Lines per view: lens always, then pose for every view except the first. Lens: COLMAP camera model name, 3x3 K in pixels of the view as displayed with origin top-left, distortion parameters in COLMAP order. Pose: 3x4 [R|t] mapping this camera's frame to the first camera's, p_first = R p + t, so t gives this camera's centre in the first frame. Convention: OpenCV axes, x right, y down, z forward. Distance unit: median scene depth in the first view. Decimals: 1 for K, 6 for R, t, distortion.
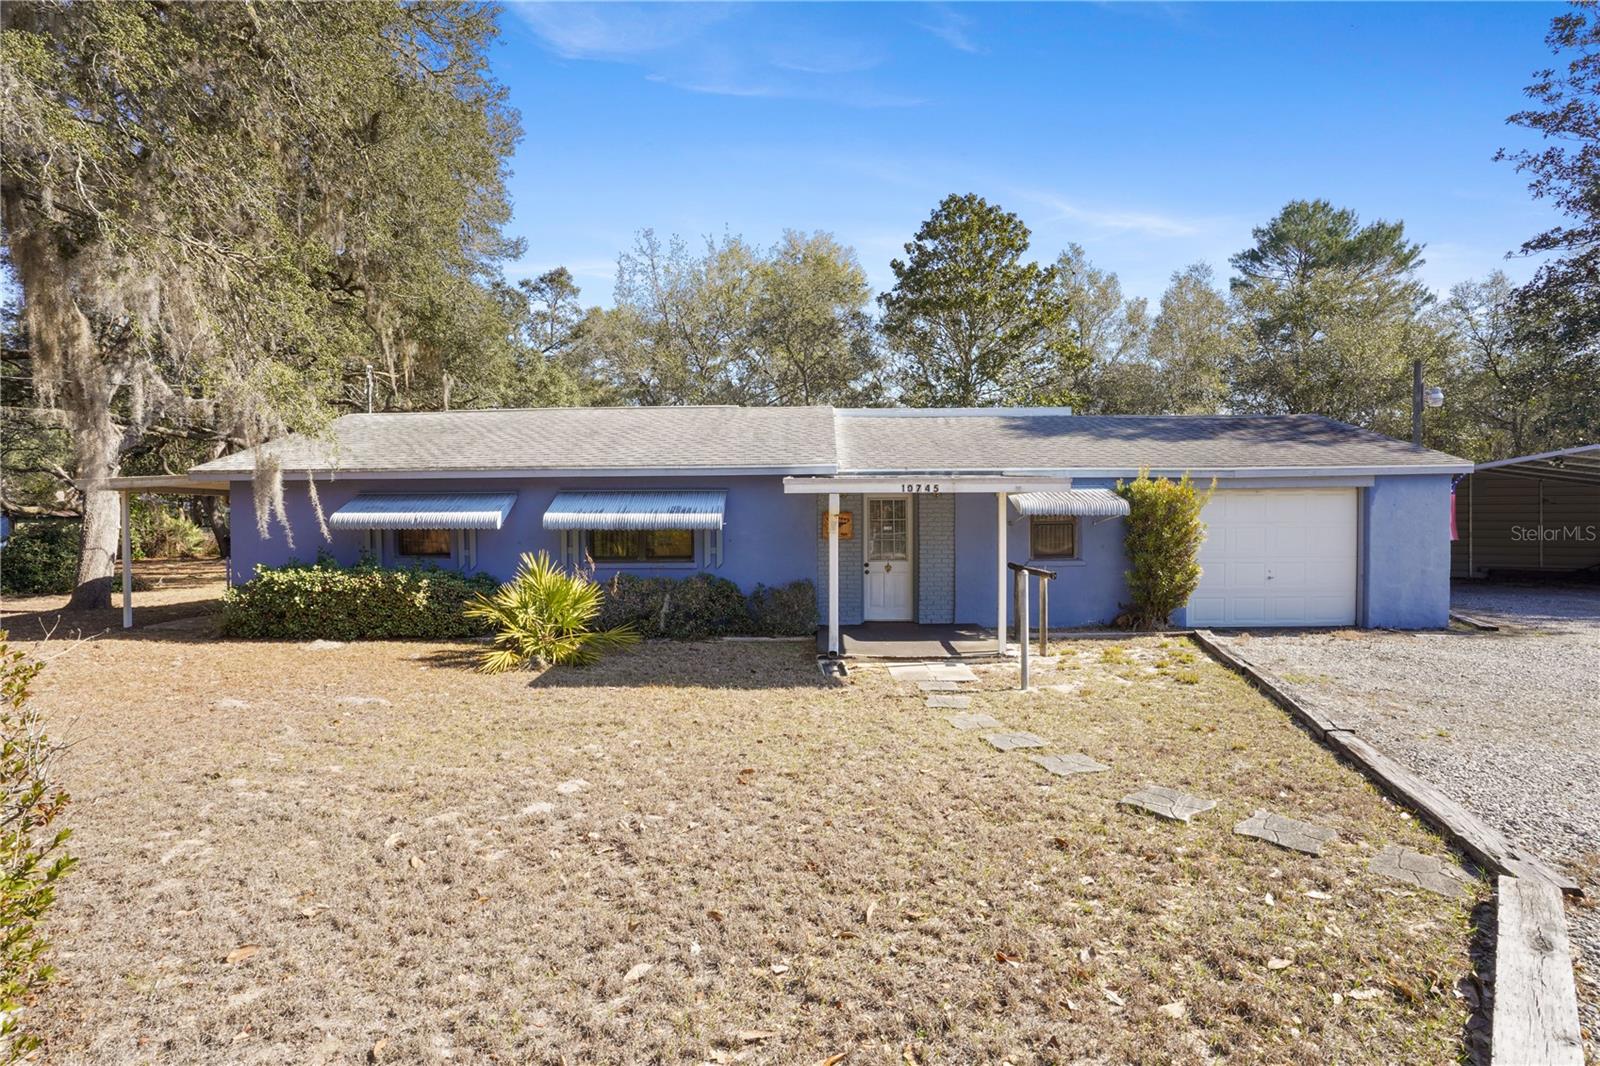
lens RADIAL K [[835.5, 0, 800.0], [0, 835.5, 533.0], [0, 0, 1]] dist [-0.077896, -0.000008]
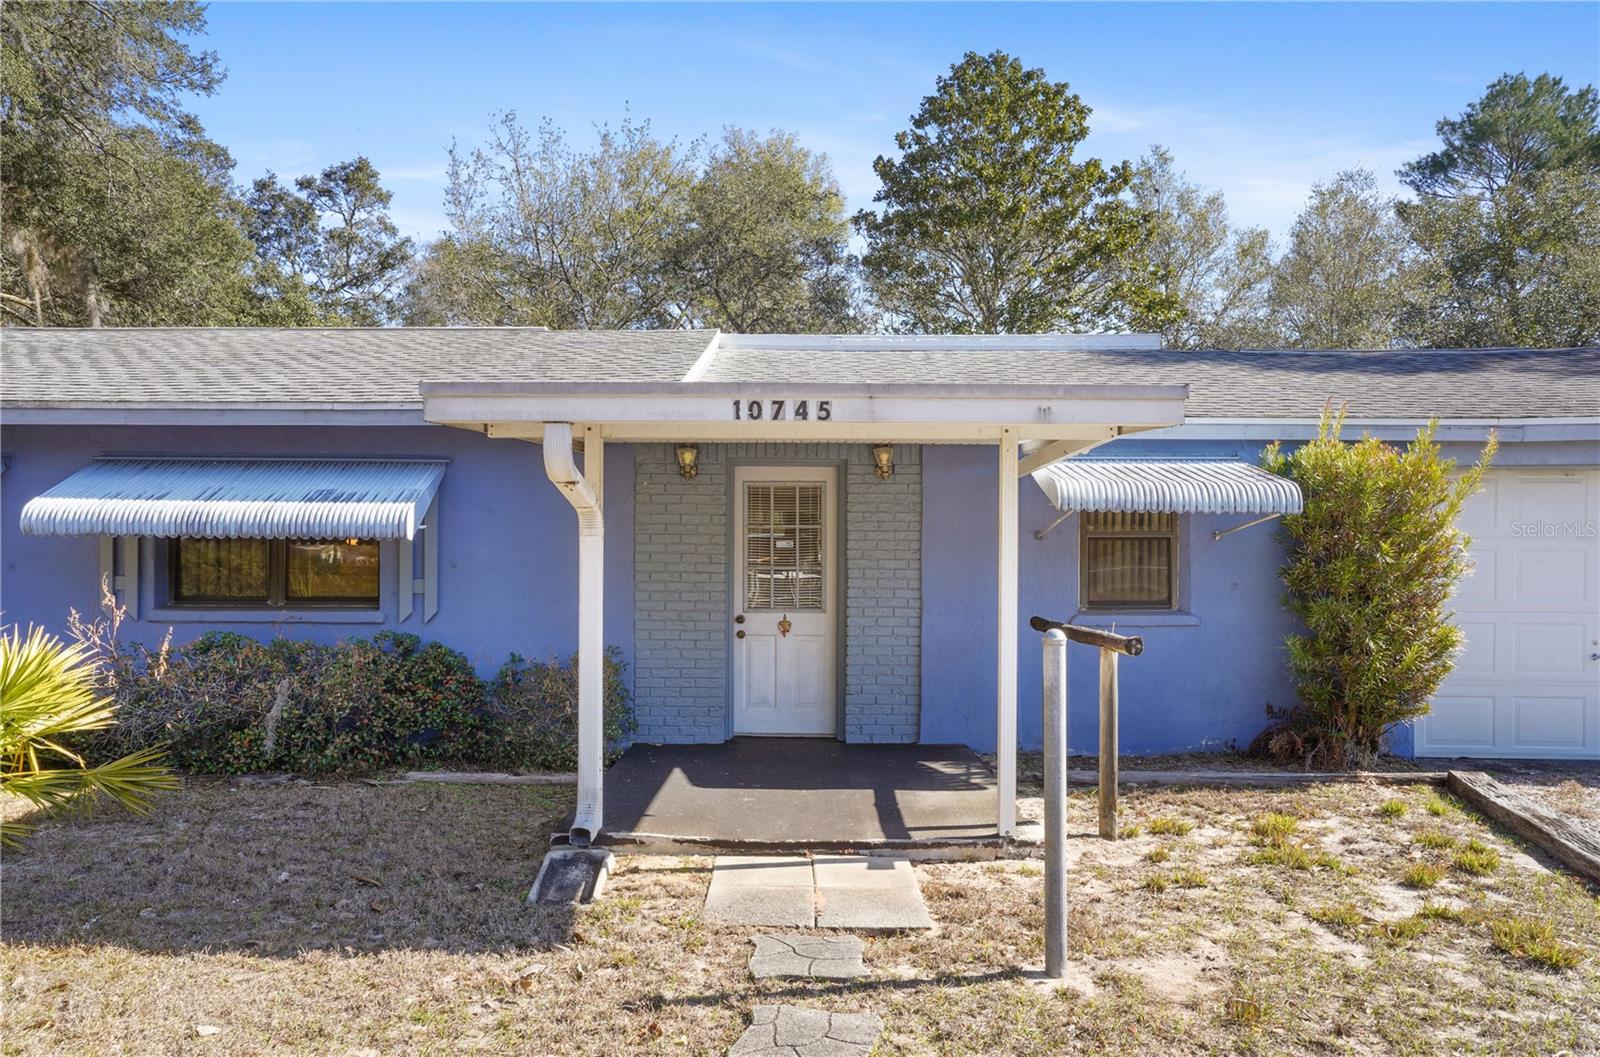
lens RADIAL K [[1047.5, 0, 798.9], [0, 1047.5, 564.5], [0, 0, 1]] dist [-0.003054, 0.000319]
pose [[0.999952, 0.009770, 0.000599, 0.055175], [-0.009754, 0.999705, -0.022247, 0.009596], [-0.000816, 0.022240, 0.999752, 0.190233]]
